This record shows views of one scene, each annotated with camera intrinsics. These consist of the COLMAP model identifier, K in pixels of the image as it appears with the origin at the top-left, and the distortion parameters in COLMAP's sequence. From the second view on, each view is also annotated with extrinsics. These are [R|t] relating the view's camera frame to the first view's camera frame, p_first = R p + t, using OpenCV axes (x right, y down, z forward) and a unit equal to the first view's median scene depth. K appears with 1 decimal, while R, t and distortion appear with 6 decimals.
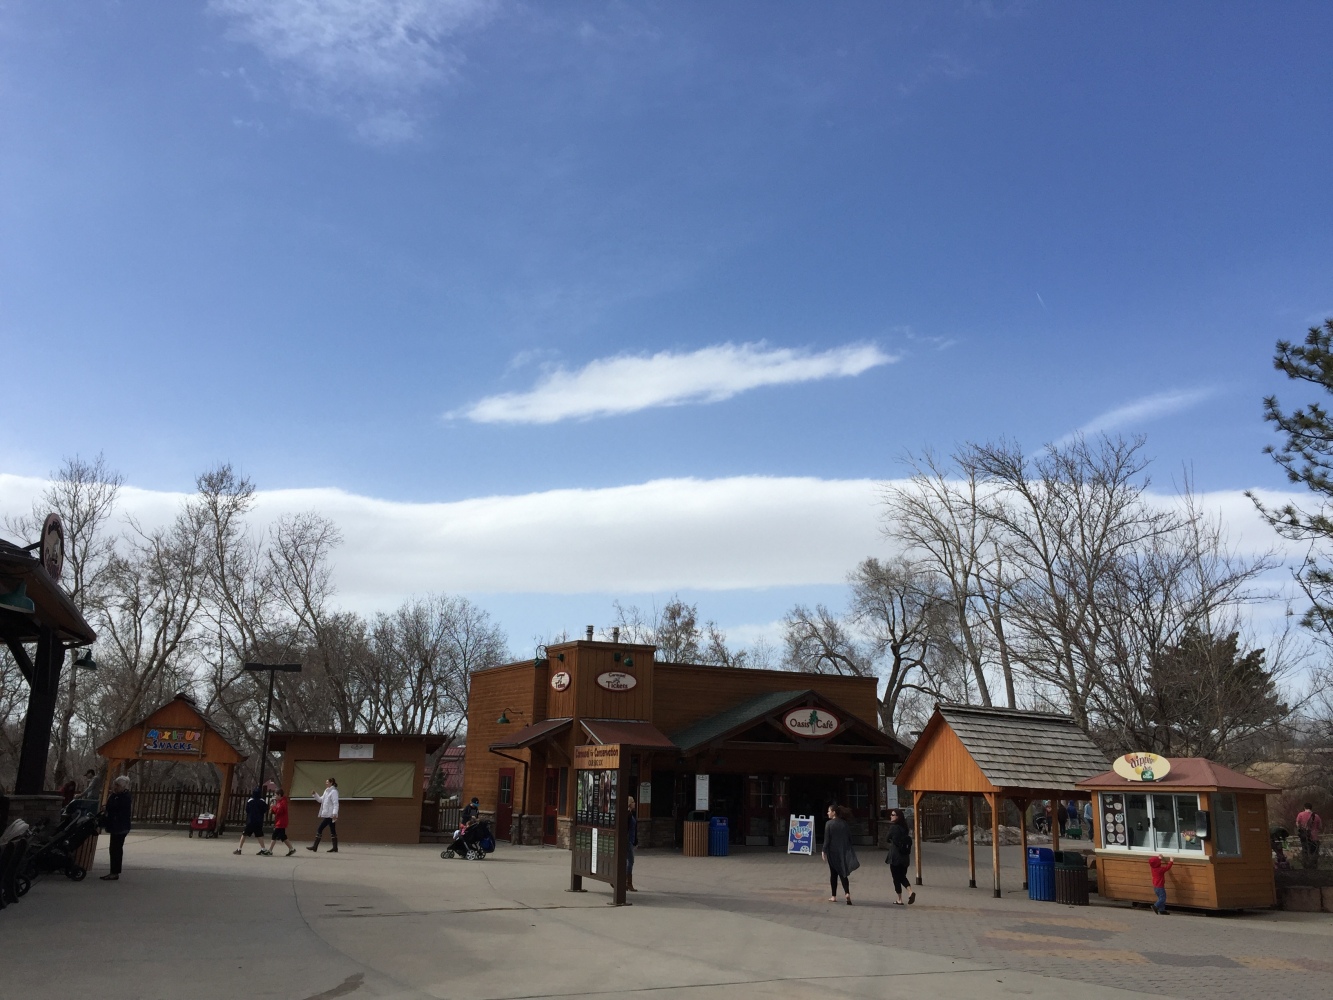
lens RADIAL K [[1129.5, 0, 666.5], [0, 1129.5, 500.0], [0, 0, 1]] dist [0.113569, -0.197399]
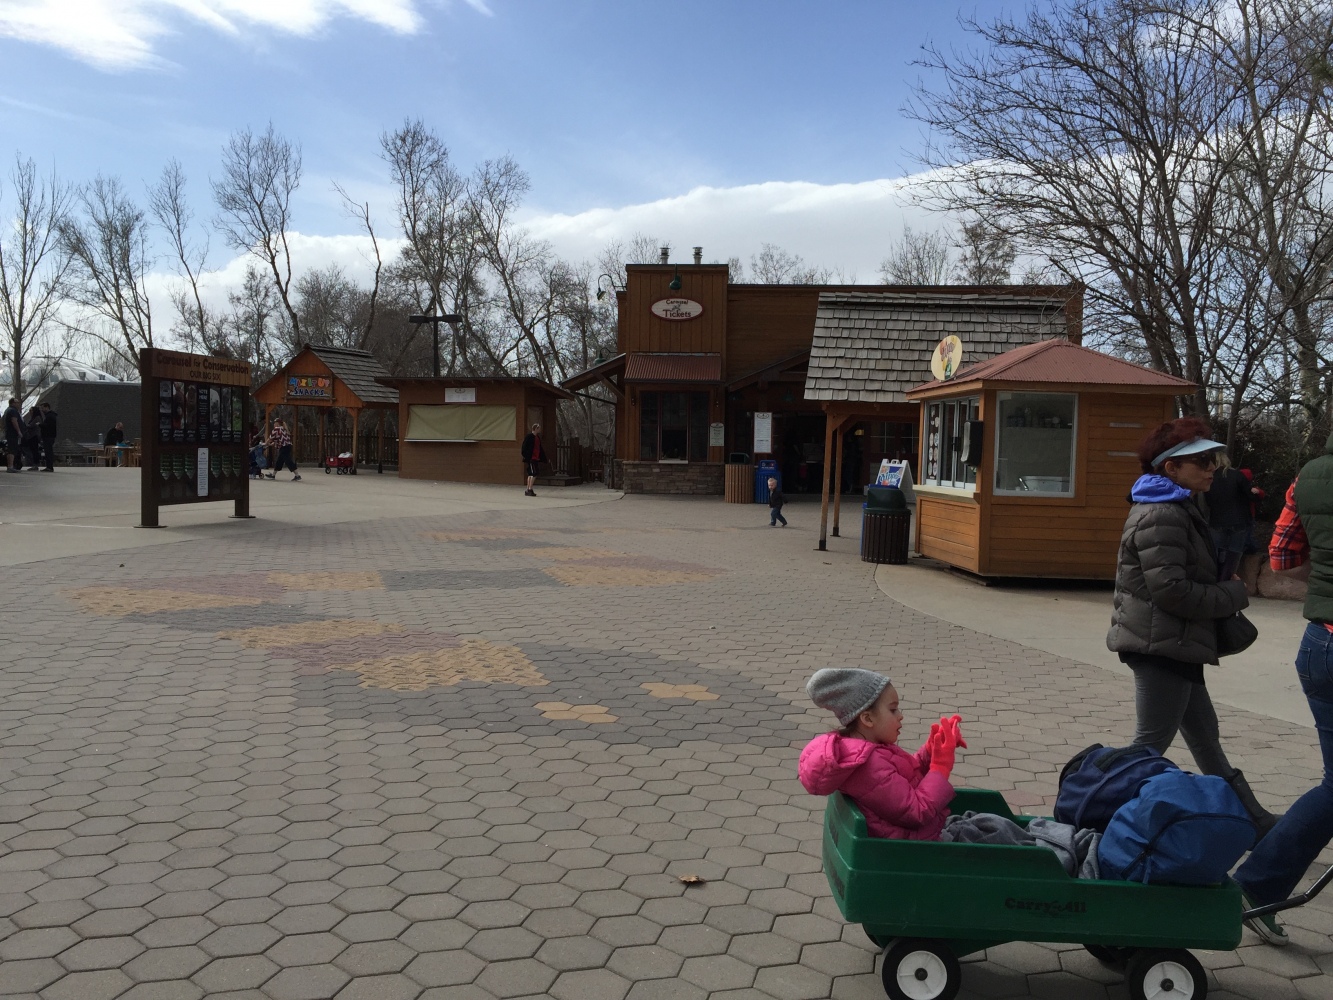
lens RADIAL K [[1129.5, 0, 666.5], [0, 1129.5, 500.0], [0, 0, 1]] dist [0.113569, -0.197399]
pose [[0.847081, 0.021863, -0.531014, 0.417790], [0.126620, 0.962080, 0.241598, 0.093527], [0.516160, -0.271890, 0.812191, 0.269300]]
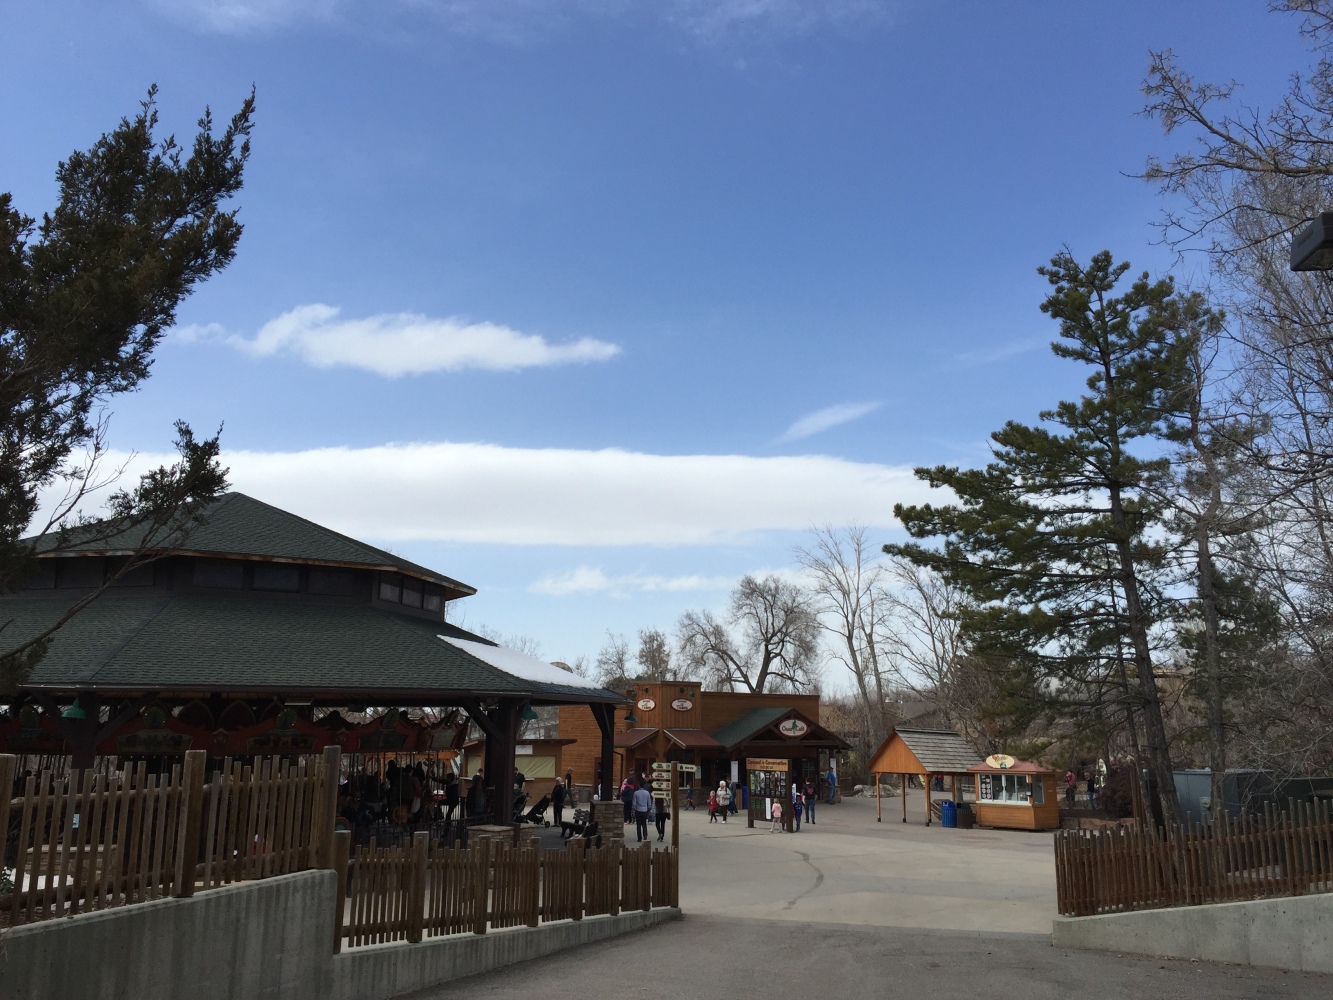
lens RADIAL K [[1129.5, 0, 666.5], [0, 1129.5, 500.0], [0, 0, 1]] dist [0.113569, -0.197399]
pose [[0.982419, 0.024036, 0.185138, -0.385627], [-0.031377, 0.998829, 0.036829, -0.199877], [-0.184036, -0.041990, 0.982022, -0.604087]]
